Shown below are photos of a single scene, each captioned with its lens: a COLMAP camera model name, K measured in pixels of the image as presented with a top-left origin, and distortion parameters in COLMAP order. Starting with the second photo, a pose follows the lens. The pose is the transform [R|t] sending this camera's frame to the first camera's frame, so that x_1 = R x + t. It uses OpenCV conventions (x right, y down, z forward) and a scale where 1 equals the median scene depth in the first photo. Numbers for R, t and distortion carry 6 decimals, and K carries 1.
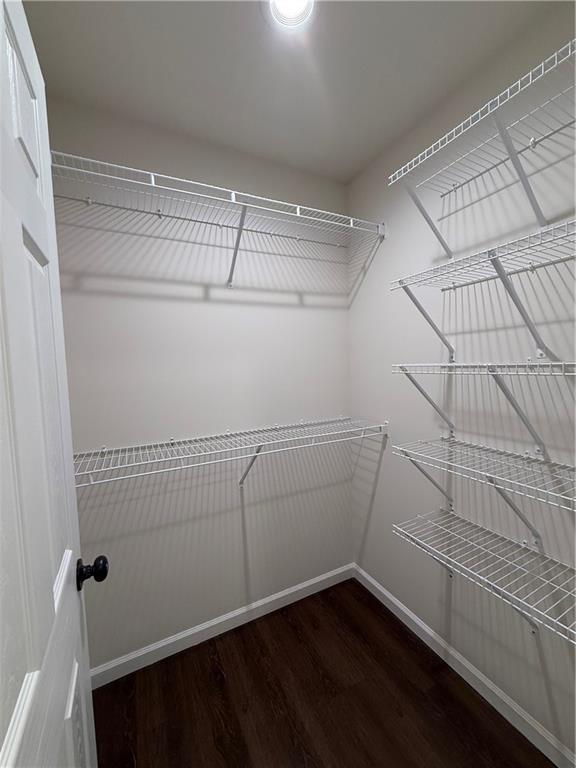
lens RADIAL K [[309.0, 0, 288.1], [0, 309.0, 382.1], [0, 0, 1]] dist [0.002970, -0.000434]
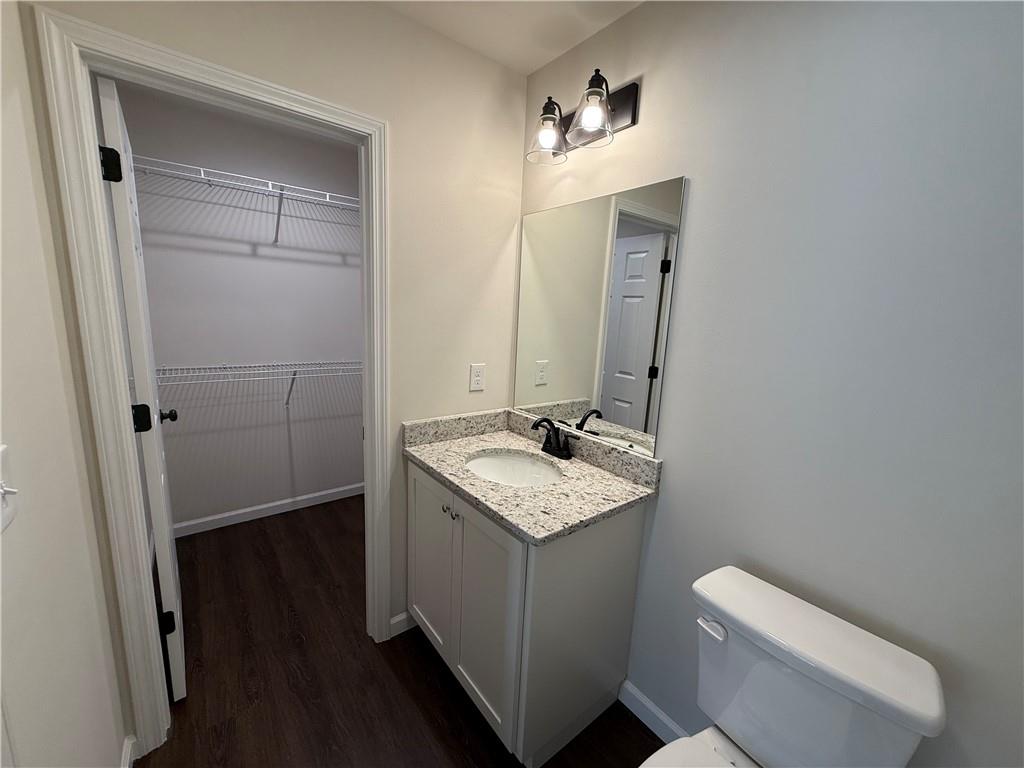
lens RADIAL K [[412.0, 0, 513.0], [0, 412.0, 386.7], [0, 0, 1]] dist [0.002970, -0.000434]
pose [[0.977548, 0.044872, 0.205879, 0.426245], [-0.070346, 0.990503, 0.118130, -0.011151], [-0.198623, -0.129960, 0.971421, -0.871505]]
